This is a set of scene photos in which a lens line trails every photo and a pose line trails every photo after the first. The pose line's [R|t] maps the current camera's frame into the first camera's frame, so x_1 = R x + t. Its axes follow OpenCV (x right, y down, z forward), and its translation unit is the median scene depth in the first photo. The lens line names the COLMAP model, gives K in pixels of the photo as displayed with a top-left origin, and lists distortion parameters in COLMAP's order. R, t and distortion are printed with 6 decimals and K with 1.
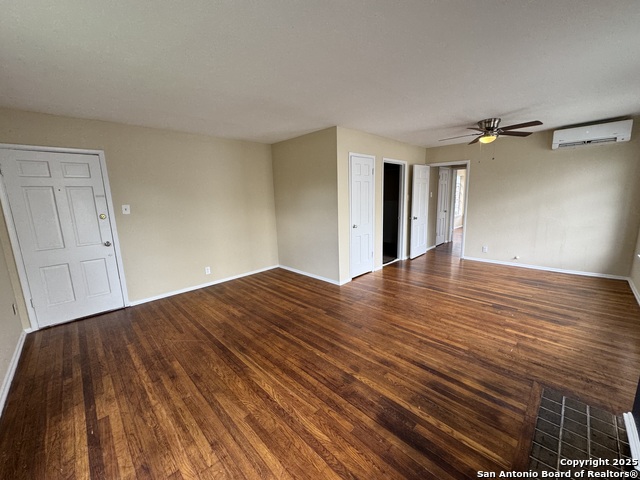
lens RADIAL K [[256.6, 0, 320.4], [0, 256.6, 239.5], [0, 0, 1]] dist [-0.001830, -0.000139]
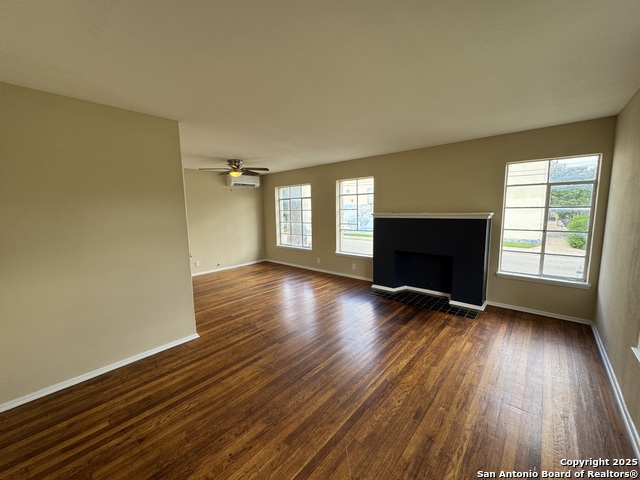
lens RADIAL K [[256.6, 0, 320.5], [0, 256.6, 241.0], [0, 0, 1]] dist [-0.001830, -0.000139]
pose [[-0.074534, -0.094171, 0.992762, -0.953974], [0.187459, 0.976460, 0.106699, -0.149233], [-0.979441, 0.194054, -0.055127, 0.942804]]
